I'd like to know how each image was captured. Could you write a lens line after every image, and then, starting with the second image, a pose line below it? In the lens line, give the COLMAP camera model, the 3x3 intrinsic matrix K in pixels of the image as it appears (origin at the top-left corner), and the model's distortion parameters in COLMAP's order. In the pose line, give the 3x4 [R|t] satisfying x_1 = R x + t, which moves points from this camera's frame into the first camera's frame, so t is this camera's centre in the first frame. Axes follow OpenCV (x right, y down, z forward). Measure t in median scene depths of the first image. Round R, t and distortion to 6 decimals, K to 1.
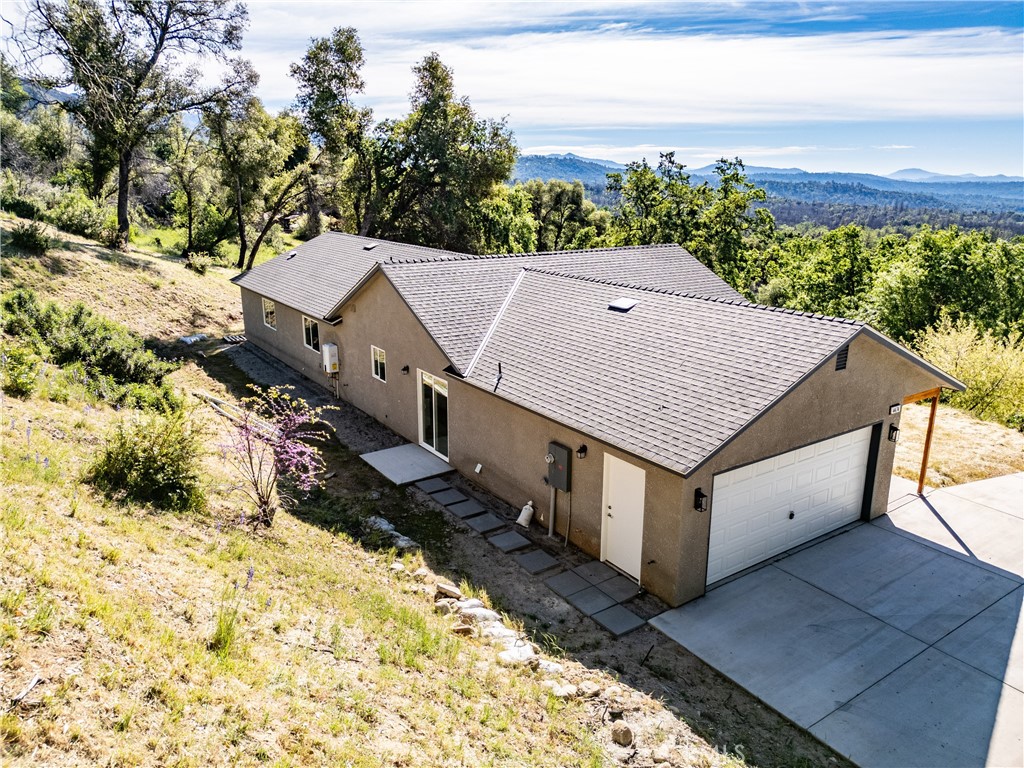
lens RADIAL K [[718.5, 0, 520.4], [0, 718.5, 381.7], [0, 0, 1]] dist [0.064957, -0.062152]
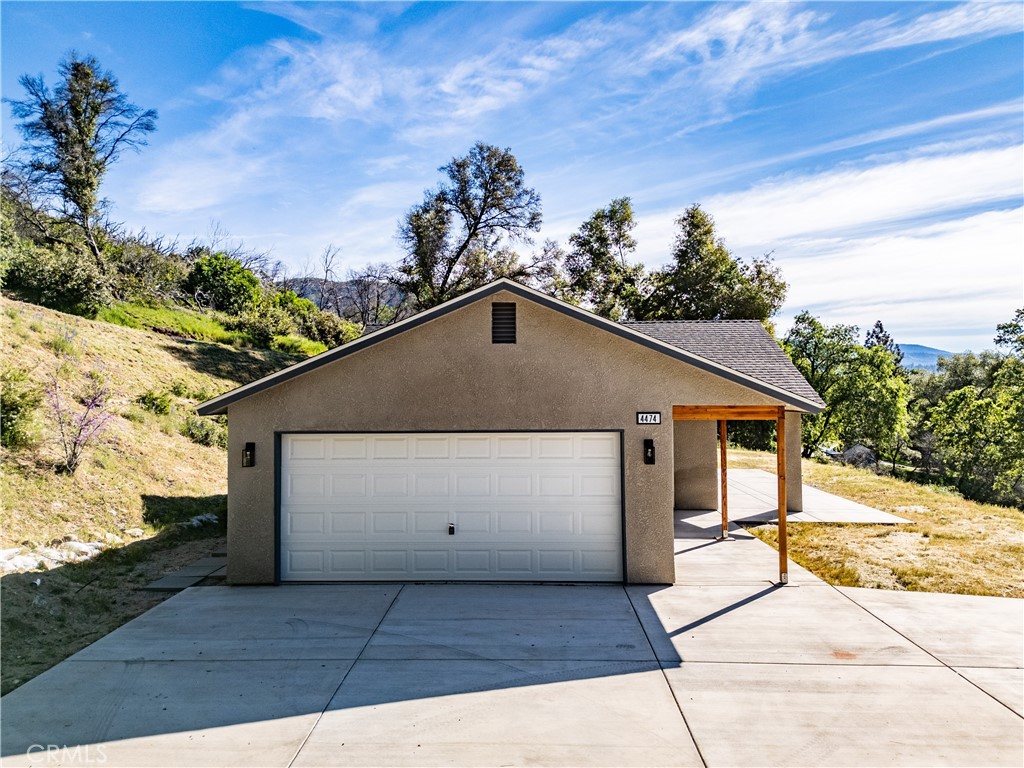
lens RADIAL K [[724.5, 0, 515.1], [0, 724.5, 379.1], [0, 0, 1]] dist [0.061886, -0.054337]
pose [[0.804890, -0.023549, -0.592956, 0.289538], [-0.143377, 0.961892, -0.232823, 0.064668], [0.575843, 0.272414, 0.770841, 0.126468]]
